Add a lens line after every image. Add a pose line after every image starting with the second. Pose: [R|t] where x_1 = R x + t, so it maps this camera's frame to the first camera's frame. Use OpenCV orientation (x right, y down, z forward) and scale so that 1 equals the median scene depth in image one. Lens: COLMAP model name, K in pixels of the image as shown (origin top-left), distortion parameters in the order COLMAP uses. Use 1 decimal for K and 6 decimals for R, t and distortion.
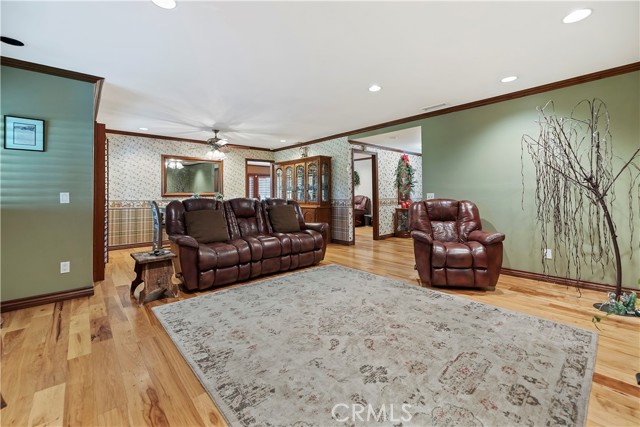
lens RADIAL K [[269.3, 0, 320.1], [0, 269.3, 194.3], [0, 0, 1]] dist [-0.000608, 0.000008]
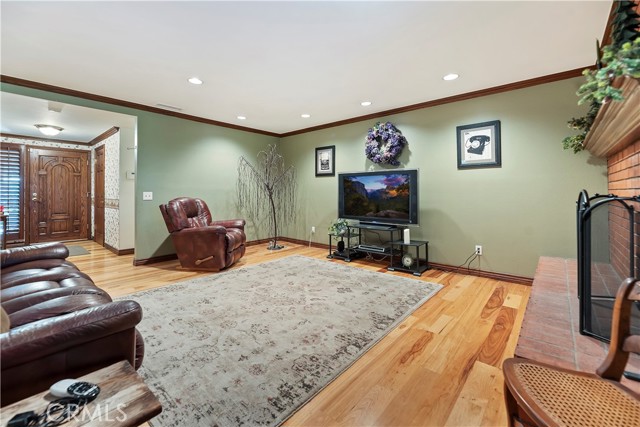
lens RADIAL K [[269.3, 0, 320.1], [0, 269.3, 194.3], [0, 0, 1]] dist [-0.000608, 0.000008]
pose [[-0.117091, -0.001203, 0.993120, -1.213225], [-0.002040, 0.999997, 0.000971, 0.004519], [-0.993119, -0.001913, -0.117093, 1.038153]]
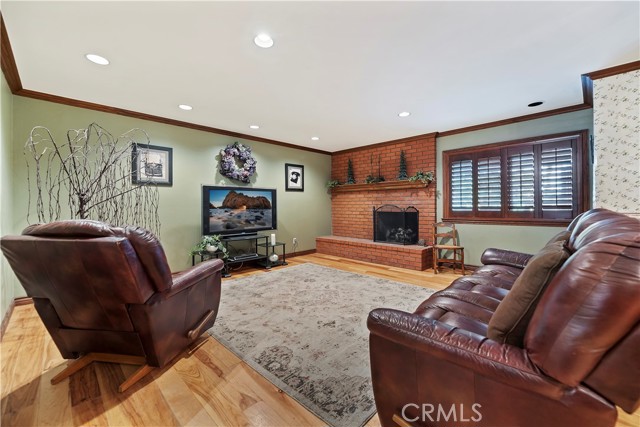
lens RADIAL K [[264.5, 0, 315.1], [0, 264.5, 206.5], [0, 0, 1]] dist [-0.000959, -0.000100]
pose [[-0.998998, 0.015455, -0.042006, 0.183696], [0.015673, 0.999865, -0.004877, 0.013255], [0.041924, -0.005531, -0.999105, 2.526618]]
